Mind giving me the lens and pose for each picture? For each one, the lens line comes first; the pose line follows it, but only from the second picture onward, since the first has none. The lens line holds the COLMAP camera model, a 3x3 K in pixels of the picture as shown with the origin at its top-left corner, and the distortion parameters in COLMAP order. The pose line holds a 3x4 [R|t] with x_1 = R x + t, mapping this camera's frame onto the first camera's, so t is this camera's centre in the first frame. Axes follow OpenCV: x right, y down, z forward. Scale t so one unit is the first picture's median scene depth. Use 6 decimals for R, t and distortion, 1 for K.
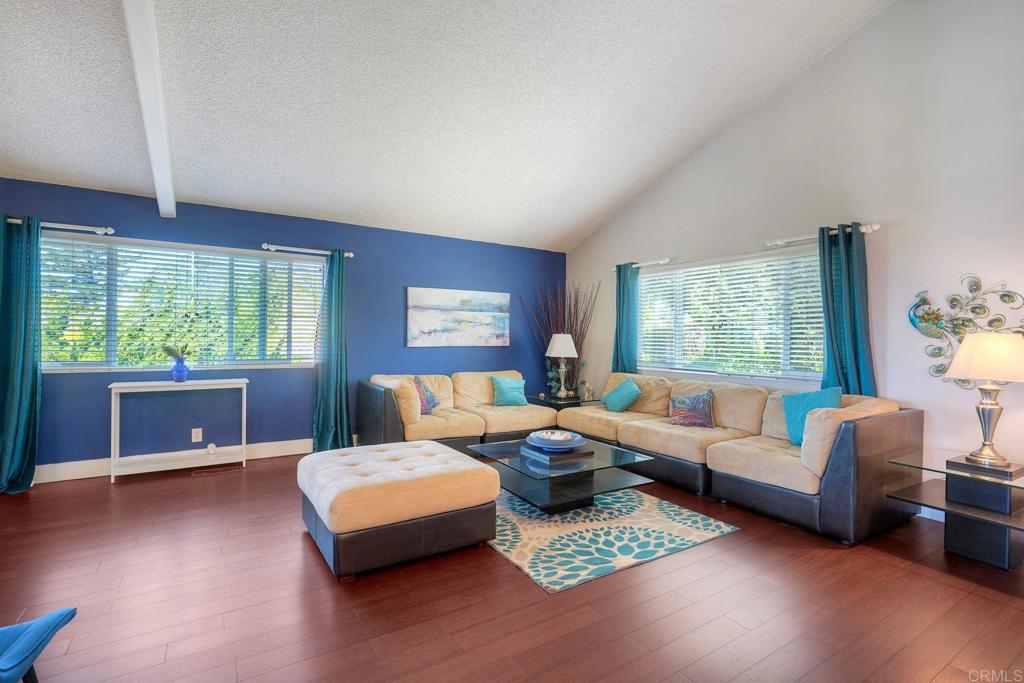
lens RADIAL K [[455.0, 0, 519.4], [0, 455.0, 337.2], [0, 0, 1]] dist [-0.007076, 0.001653]
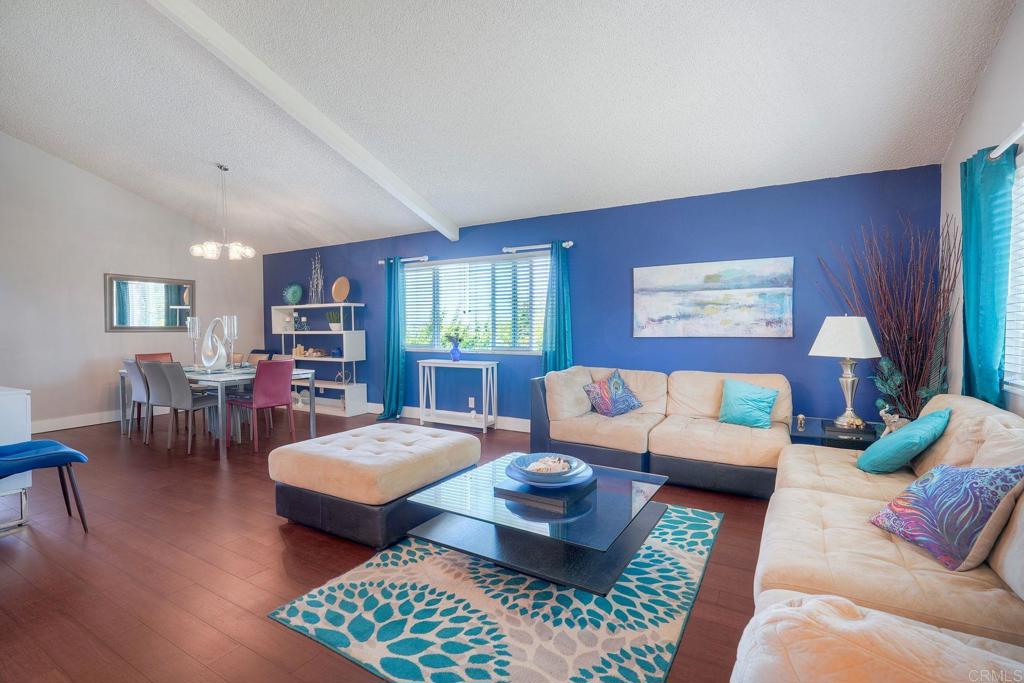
lens RADIAL K [[455.0, 0, 525.6], [0, 455.0, 340.0], [0, 0, 1]] dist [-0.007076, 0.001653]
pose [[0.485309, 0.011046, -0.874273, 0.604471], [0.008122, 0.999820, 0.017140, 0.014689], [0.874305, -0.015420, 0.485132, 0.578173]]
